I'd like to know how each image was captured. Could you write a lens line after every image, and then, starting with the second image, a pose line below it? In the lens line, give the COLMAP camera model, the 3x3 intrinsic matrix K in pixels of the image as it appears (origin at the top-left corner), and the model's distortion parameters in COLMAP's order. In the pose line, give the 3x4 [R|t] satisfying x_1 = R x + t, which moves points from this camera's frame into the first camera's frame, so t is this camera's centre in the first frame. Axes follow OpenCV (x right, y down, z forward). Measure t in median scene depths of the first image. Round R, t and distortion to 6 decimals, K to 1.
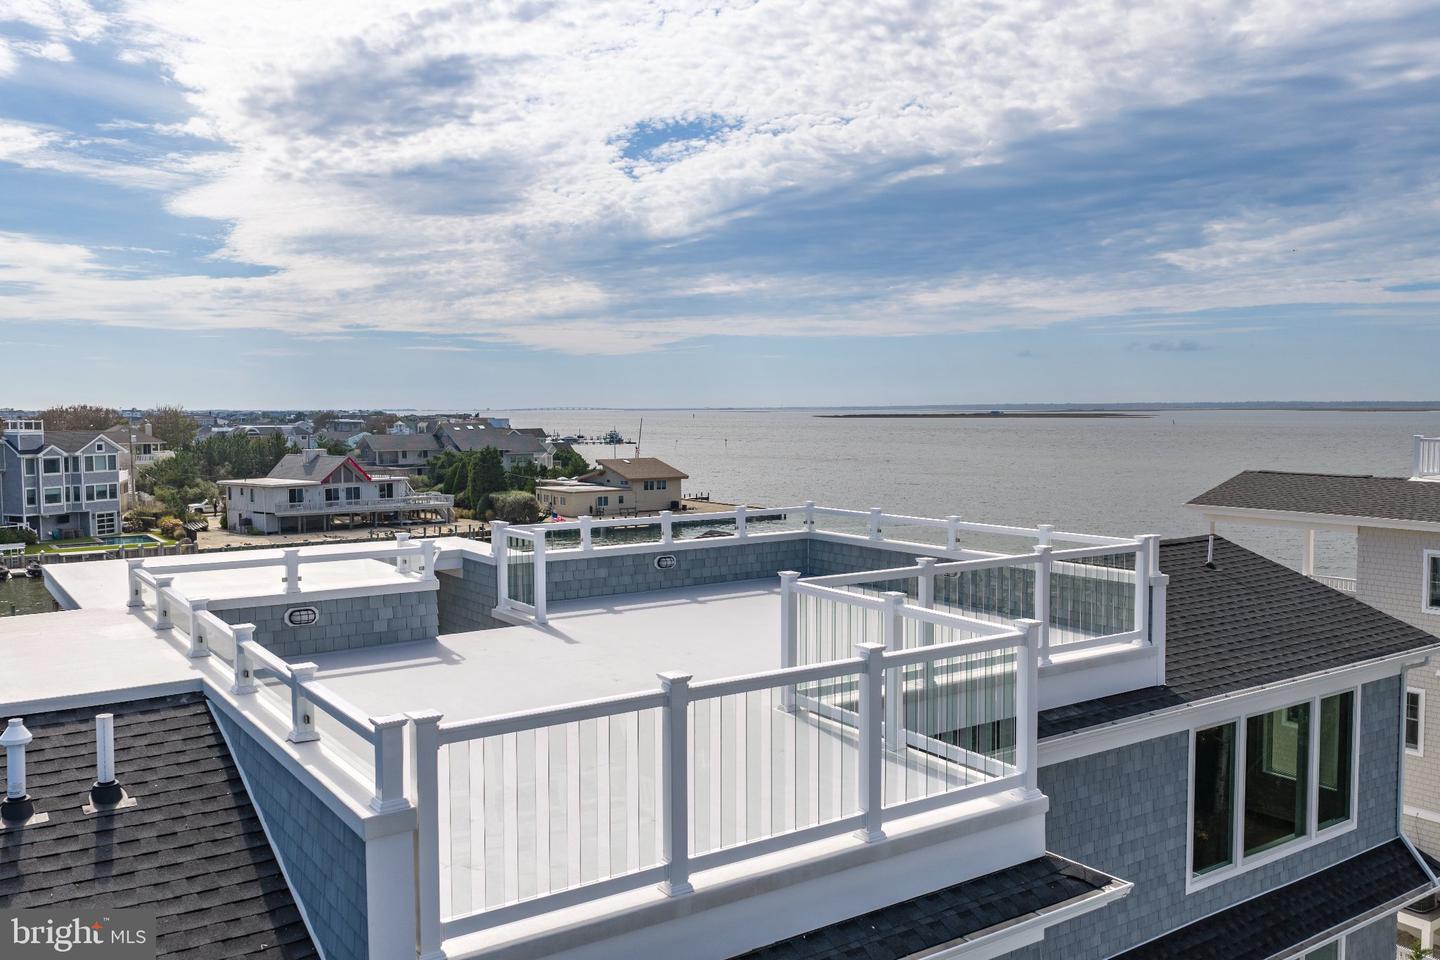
lens RADIAL K [[1206.1, 0, 719.9], [0, 1206.1, 483.7], [0, 0, 1]] dist [0.009215, -0.013676]
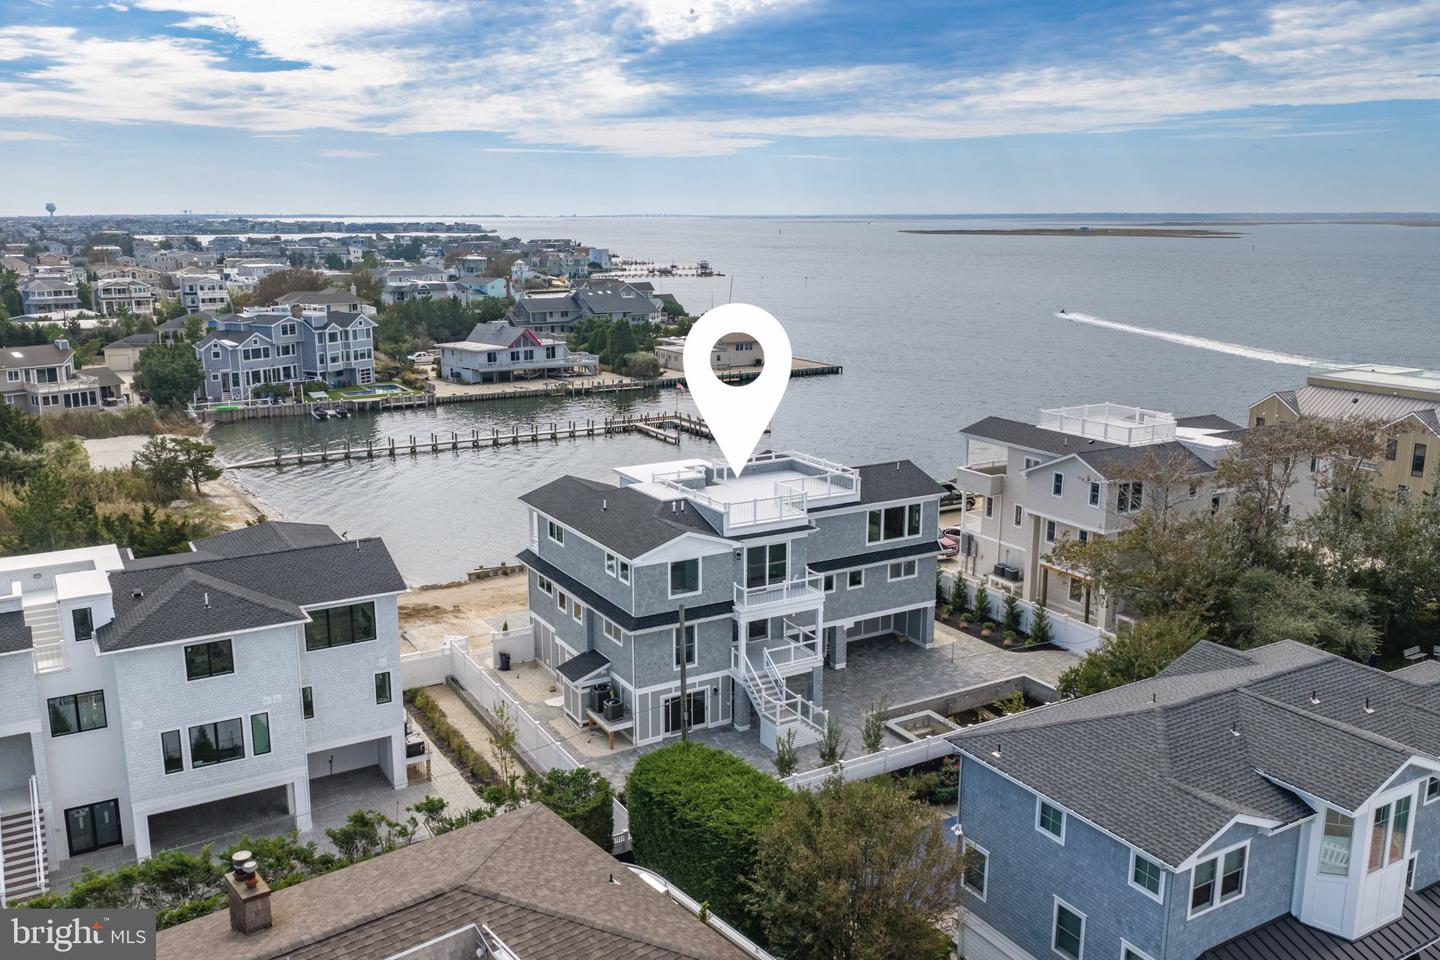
lens RADIAL K [[1206.1, 0, 720.4], [0, 1206.1, 479.2], [0, 0, 1]] dist [0.009215, -0.013676]
pose [[0.997489, 0.022068, -0.067290, 0.015288], [-0.011474, 0.988014, 0.153934, -0.068179], [0.069880, -0.152776, 0.985787, -0.392671]]
